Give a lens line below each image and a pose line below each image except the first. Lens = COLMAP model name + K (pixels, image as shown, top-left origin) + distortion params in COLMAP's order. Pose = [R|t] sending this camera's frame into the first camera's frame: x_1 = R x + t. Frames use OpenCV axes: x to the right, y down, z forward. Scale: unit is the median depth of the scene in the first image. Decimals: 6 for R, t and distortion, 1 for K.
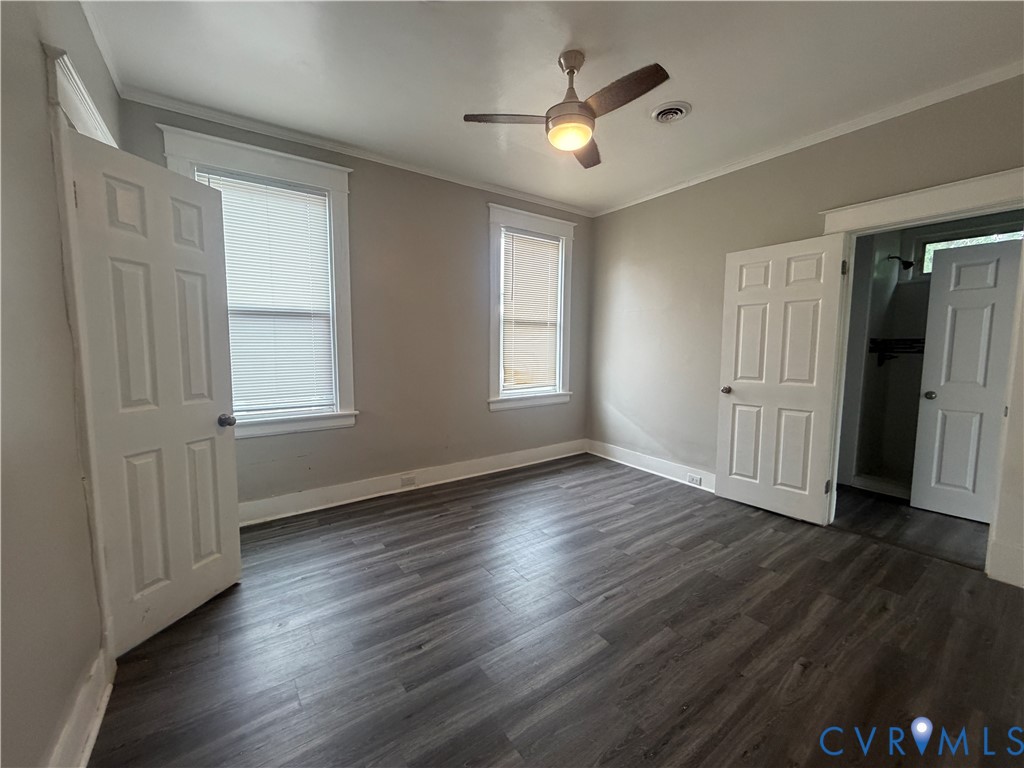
lens RADIAL K [[408.0, 0, 508.3], [0, 408.0, 385.6], [0, 0, 1]] dist [-0.000983, -0.000037]
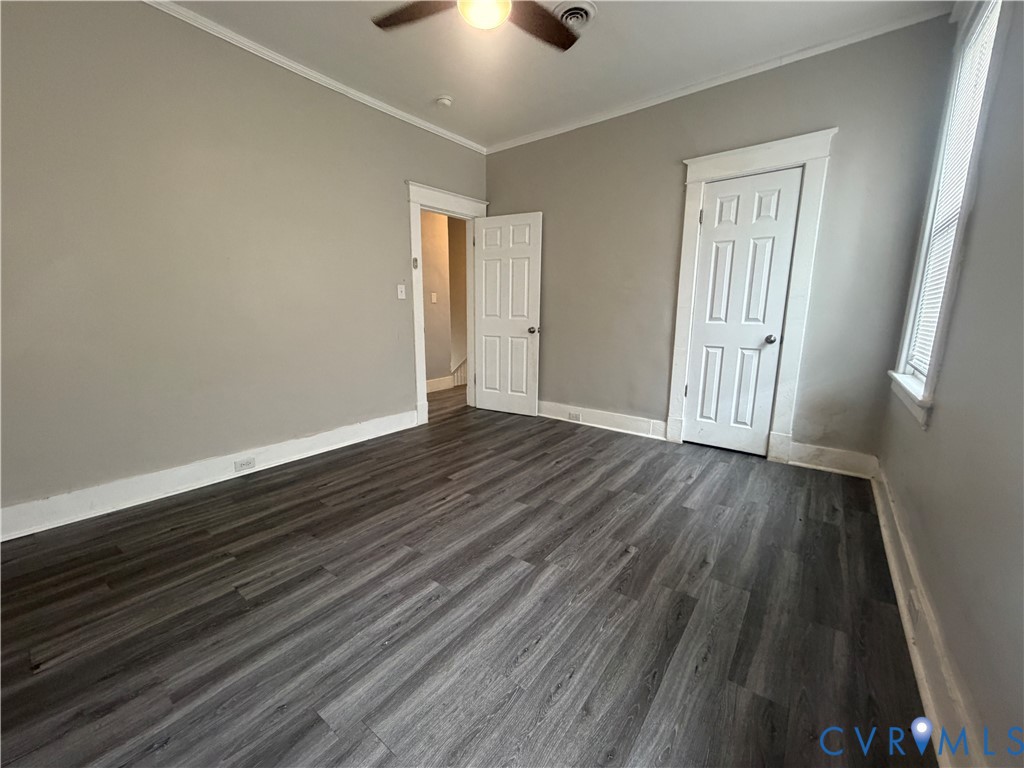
lens RADIAL K [[408.0, 0, 508.3], [0, 408.0, 385.6], [0, 0, 1]] dist [-0.000983, -0.000037]
pose [[-0.956241, 0.043904, -0.289268, 0.293113], [-0.036470, 0.963081, 0.266732, -0.078413], [0.290299, 0.265609, -0.919336, 1.536278]]
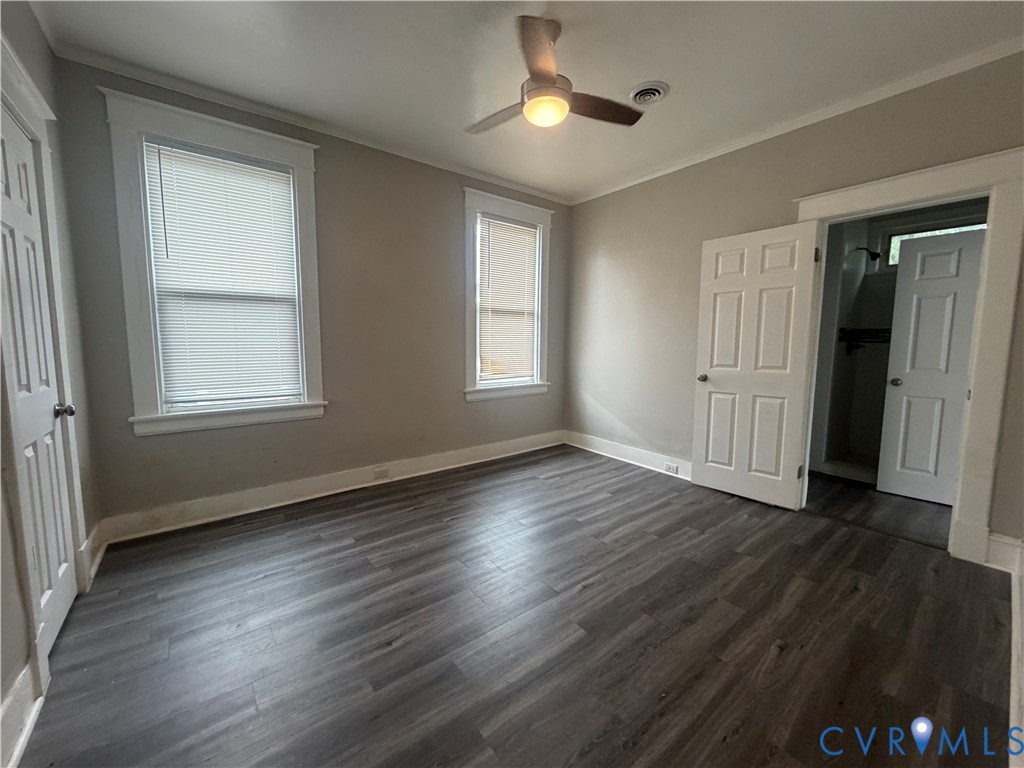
lens RADIAL K [[408.0, 0, 508.3], [0, 408.0, 385.6], [0, 0, 1]] dist [-0.000983, -0.000037]
pose [[0.998664, -0.004527, 0.051479, 0.007849], [0.003959, 0.999930, 0.011113, 0.019906], [-0.051526, -0.010895, 0.998612, 0.028305]]
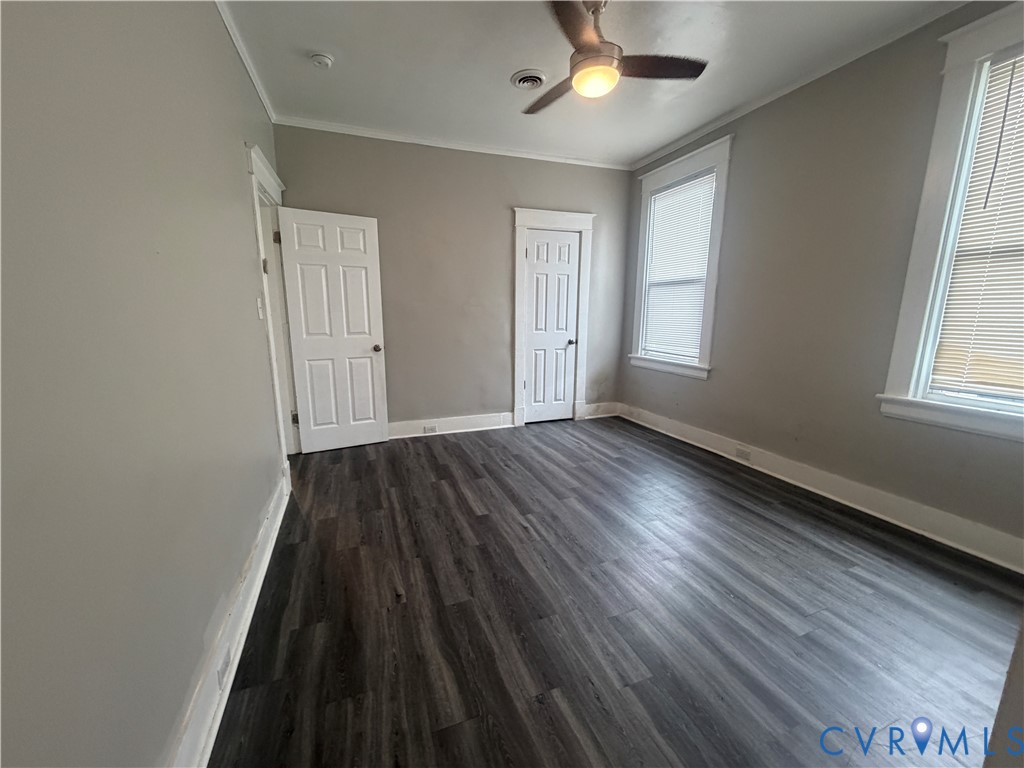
lens RADIAL K [[408.0, 0, 508.3], [0, 408.0, 385.6], [0, 0, 1]] dist [-0.000983, -0.000037]
pose [[-0.252533, 0.175295, -0.951577, 0.963900], [-0.092998, 0.974502, 0.204199, -0.073632], [0.963109, 0.140062, -0.229791, 0.877533]]
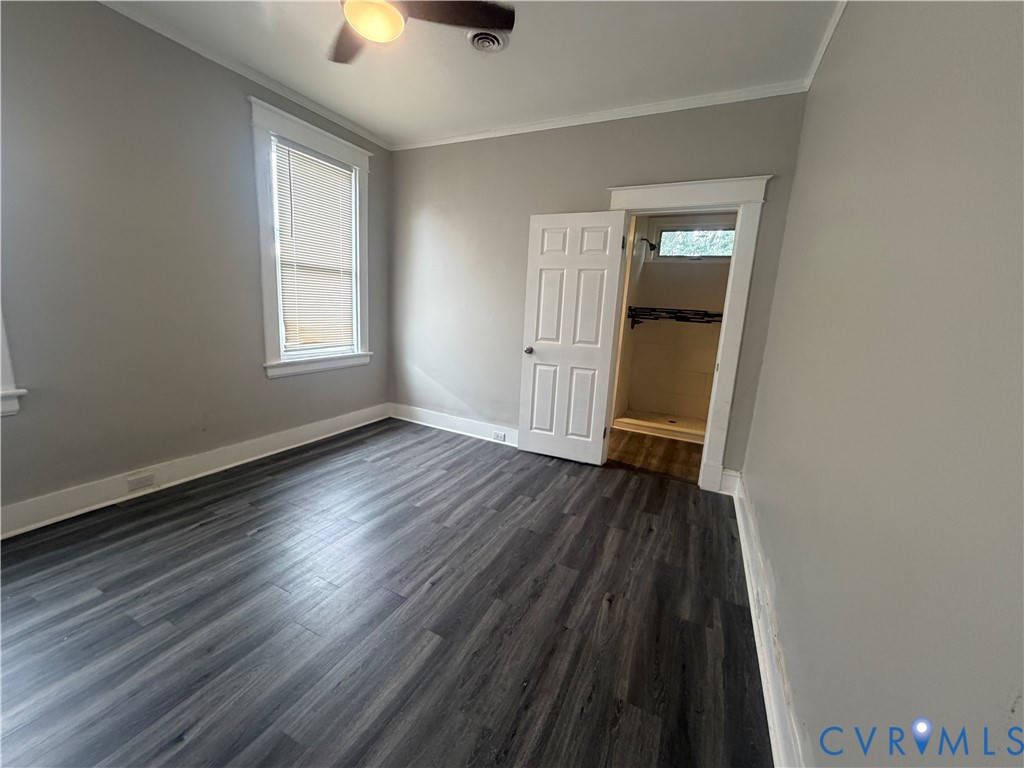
lens RADIAL K [[408.0, 0, 508.3], [0, 408.0, 385.6], [0, 0, 1]] dist [-0.000983, -0.000037]
pose [[0.878031, -0.048505, 0.476139, -0.018269], [-0.003755, 0.994122, 0.108196, -0.015411], [-0.478589, -0.096788, 0.872688, 0.123671]]
